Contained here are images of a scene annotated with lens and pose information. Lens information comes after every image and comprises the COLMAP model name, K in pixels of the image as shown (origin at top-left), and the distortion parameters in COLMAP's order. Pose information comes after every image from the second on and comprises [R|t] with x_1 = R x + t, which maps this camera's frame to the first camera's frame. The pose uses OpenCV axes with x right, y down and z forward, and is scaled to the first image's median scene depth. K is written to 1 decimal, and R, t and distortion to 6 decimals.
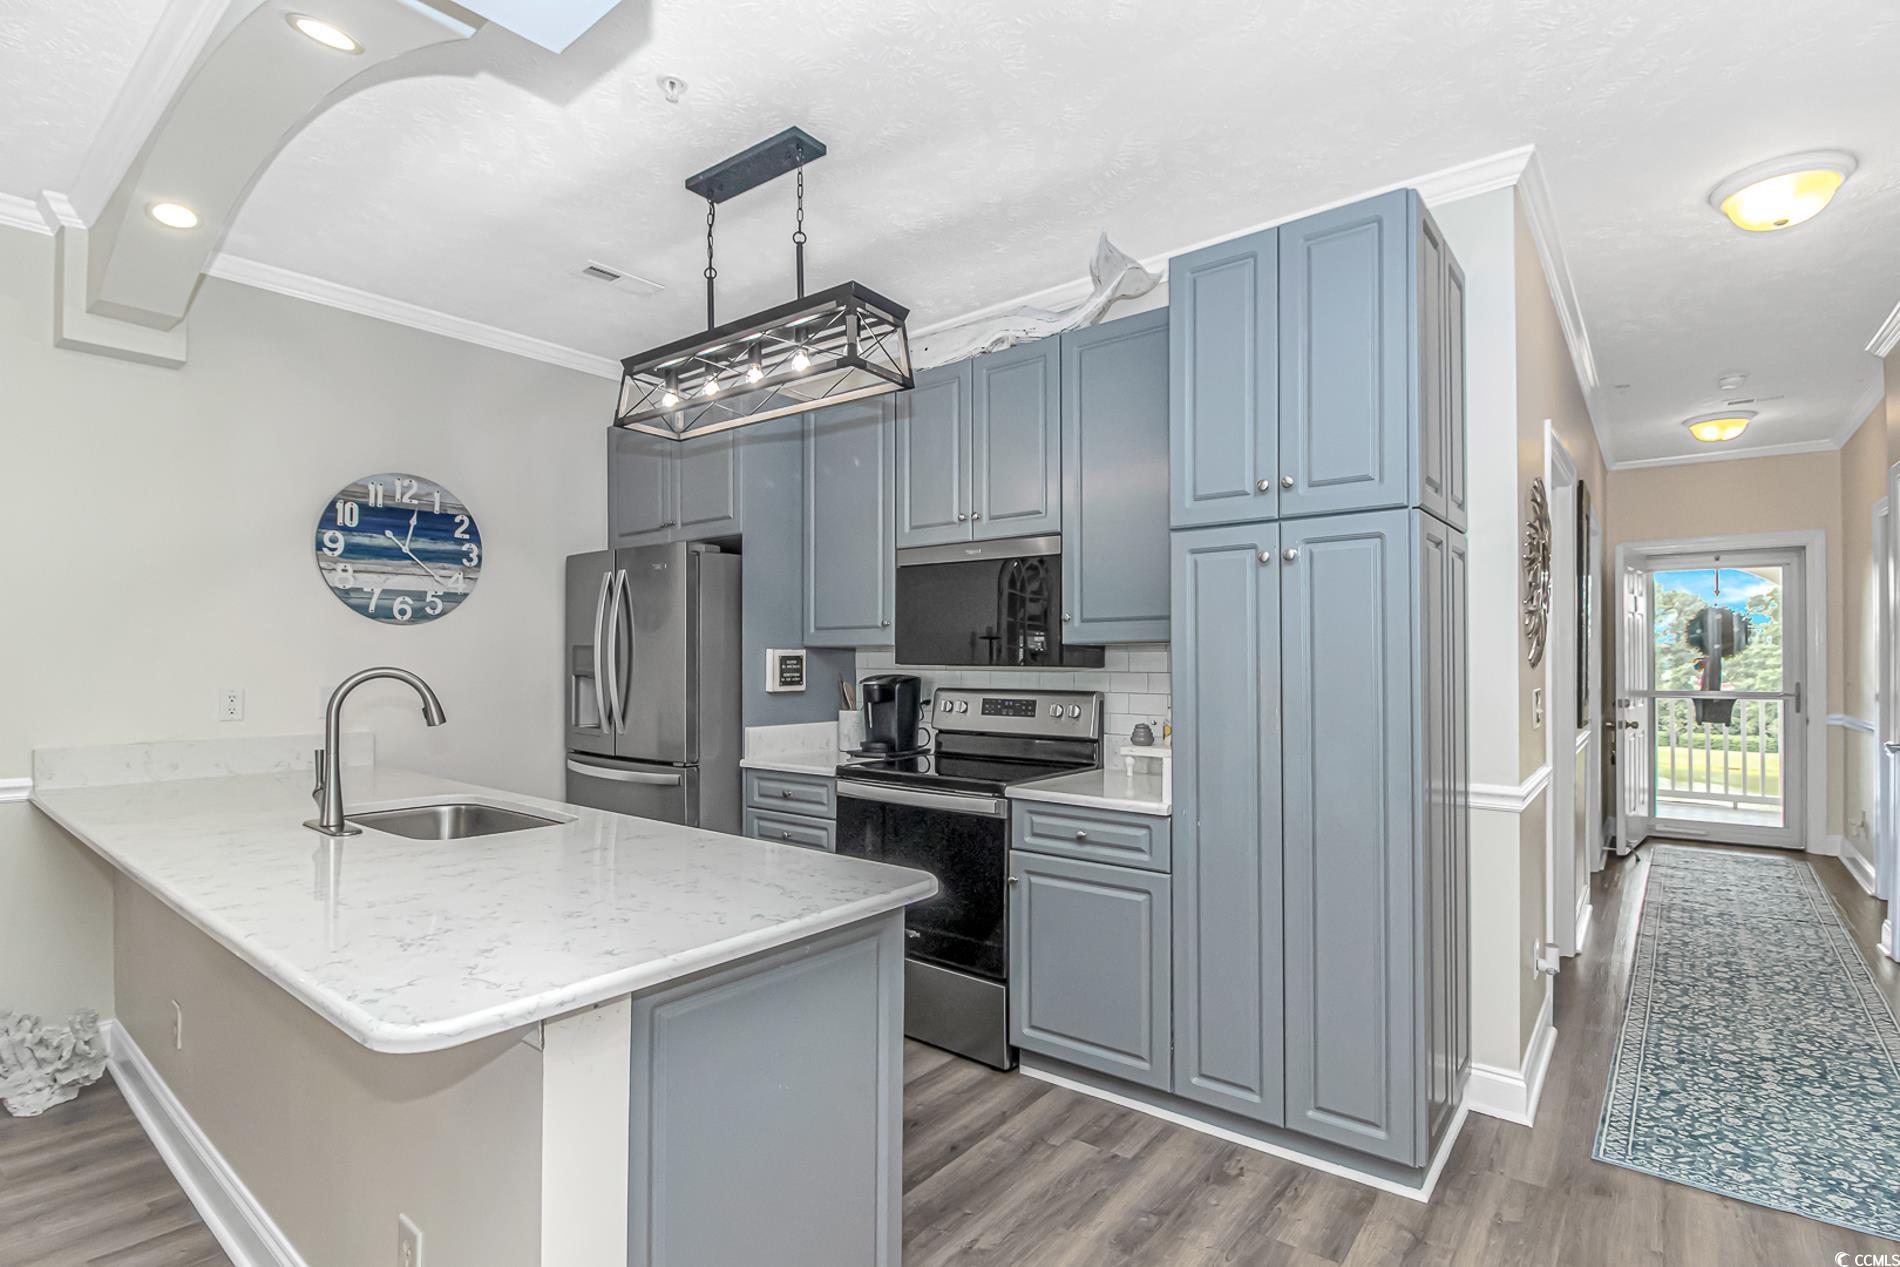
lens RADIAL K [[884.9, 0, 962.2], [0, 884.9, 618.9], [0, 0, 1]] dist [-0.000270, 0.000934]
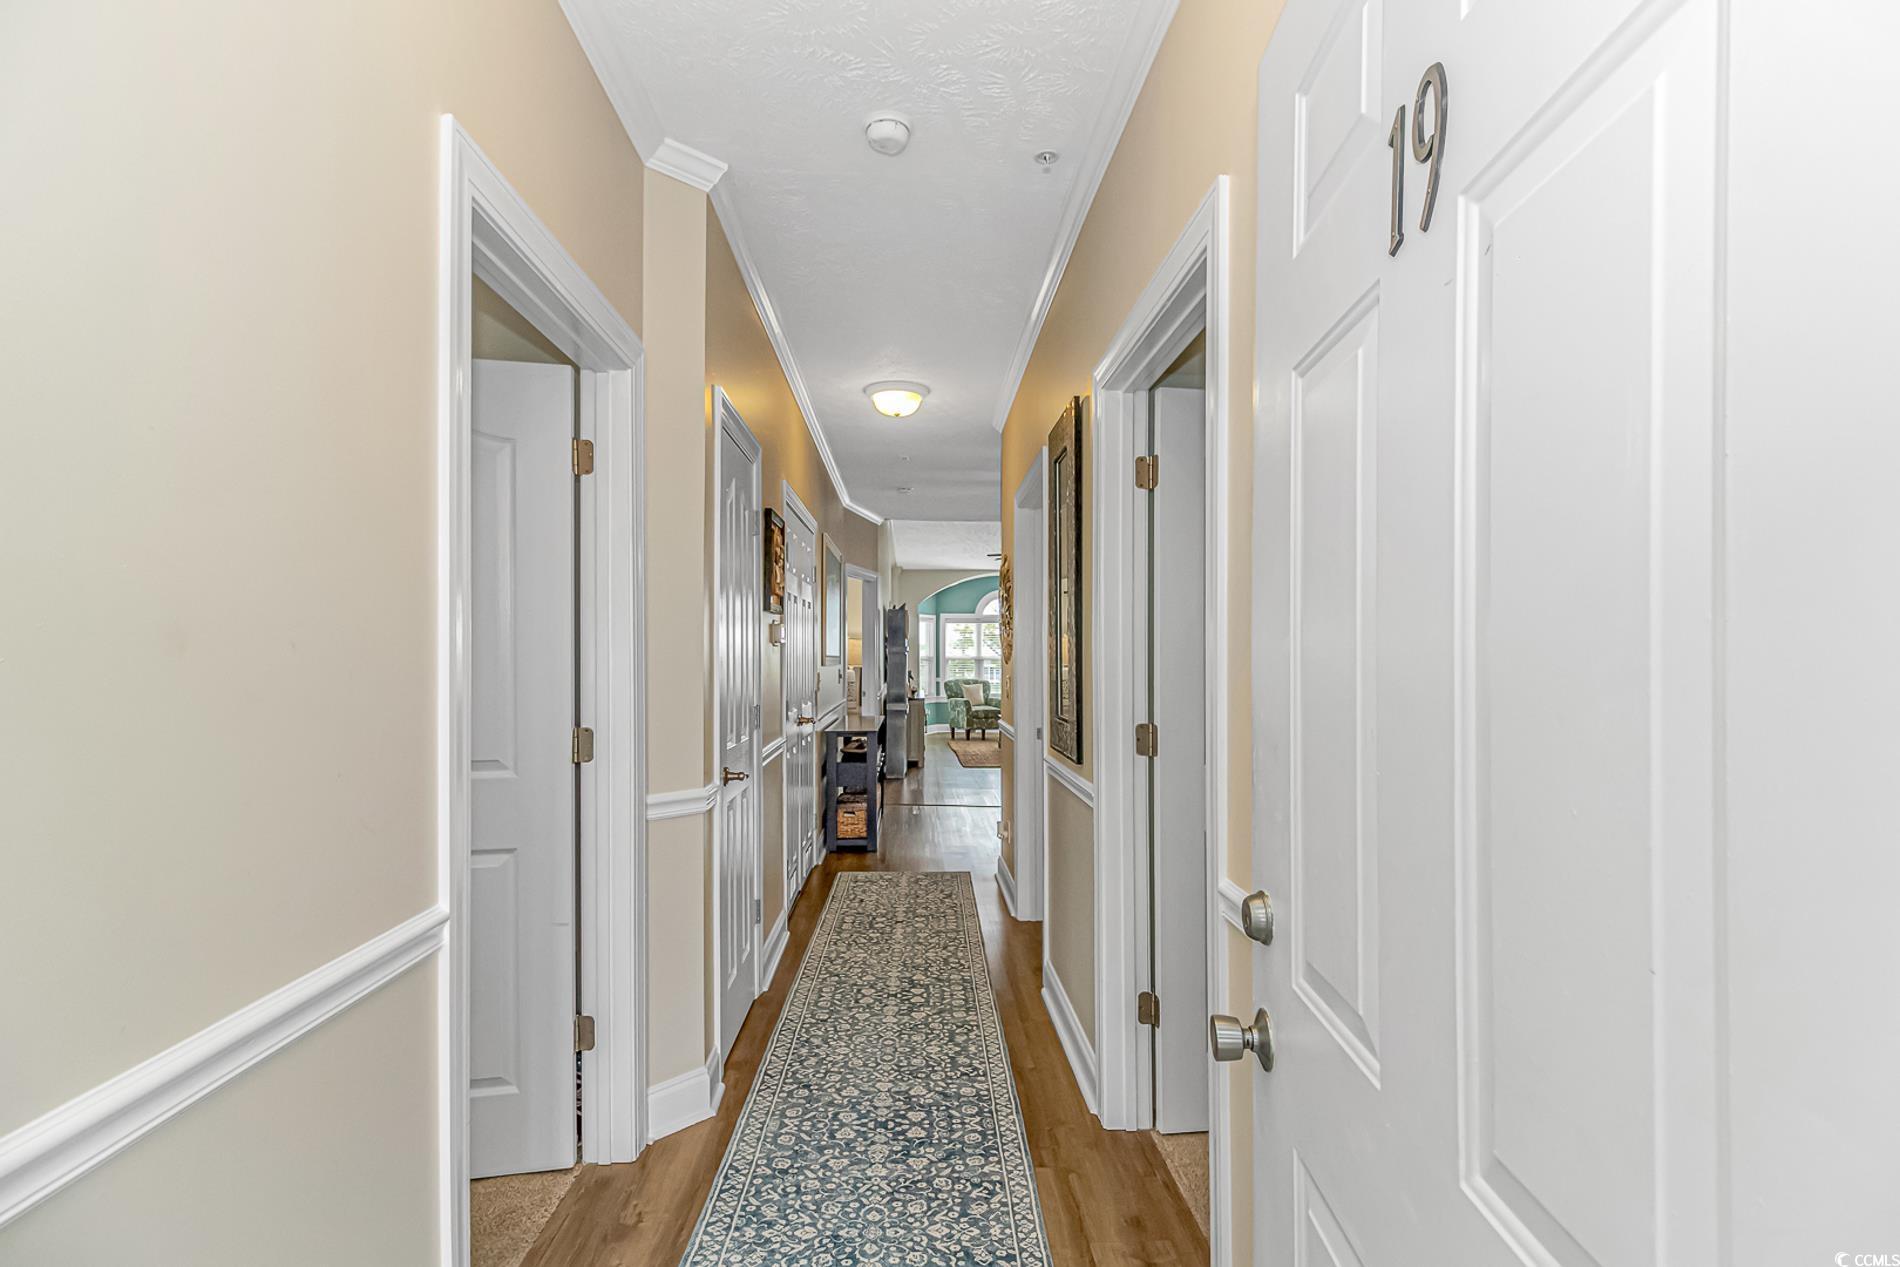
lens RADIAL K [[884.9, 0, 950.0], [0, 884.9, 647.7], [0, 0, 1]] dist [-0.000270, 0.000934]
pose [[-0.751416, -0.002340, -0.659825, 1.561746], [0.037083, 0.998263, -0.045770, 0.096351], [0.658786, -0.058861, -0.750024, 1.878394]]
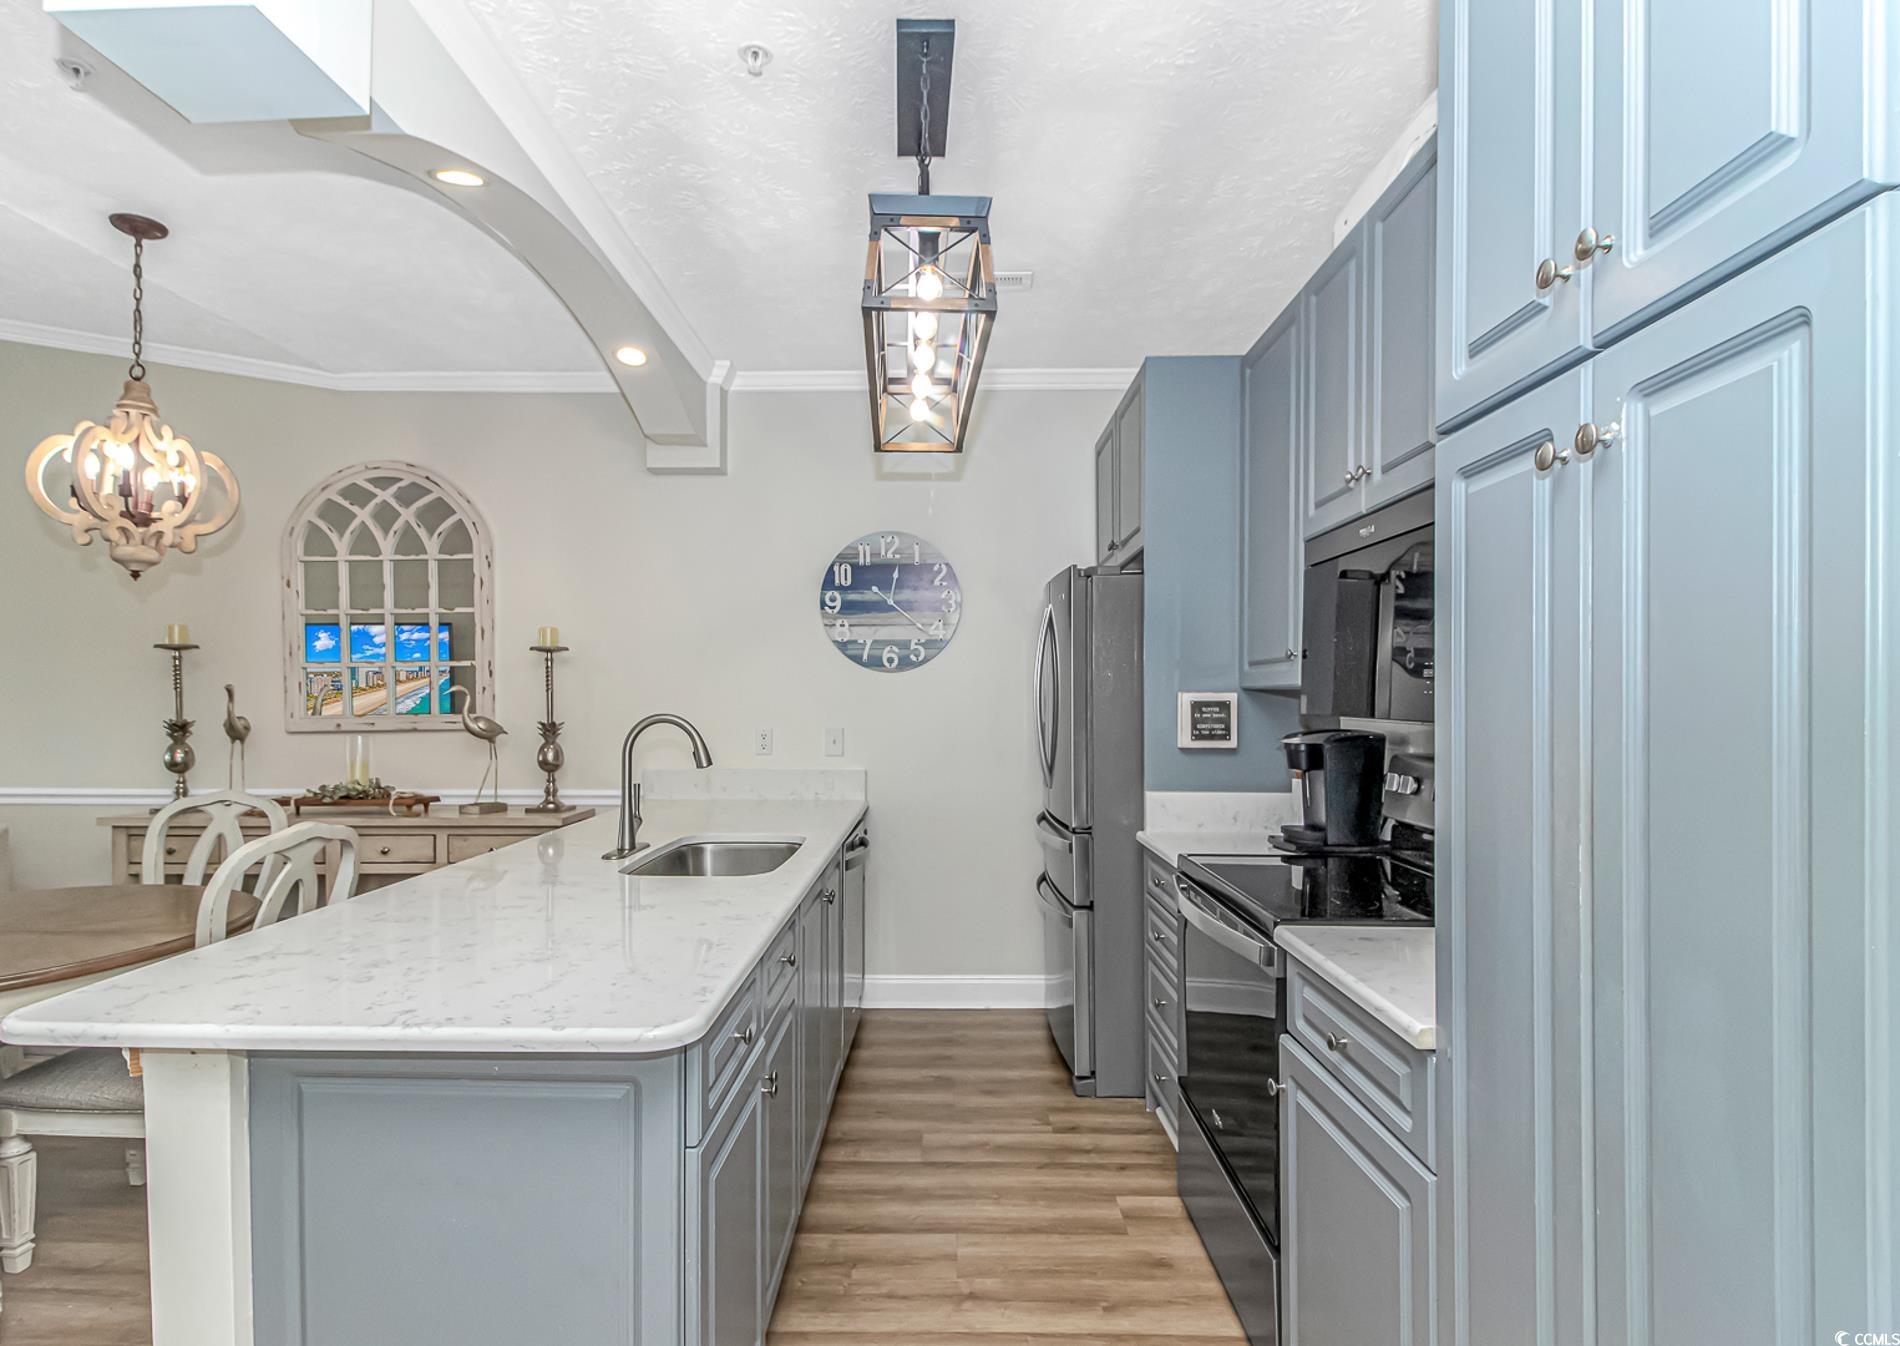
lens RADIAL K [[954.0, 0, 946.5], [0, 954.0, 705.3], [0, 0, 1]] dist [-0.003266, -0.000404]
pose [[0.617505, 0.004393, -0.786555, 0.330828], [0.036700, 0.998734, 0.034391, 0.009705], [0.785710, -0.050104, 0.616562, 0.342782]]
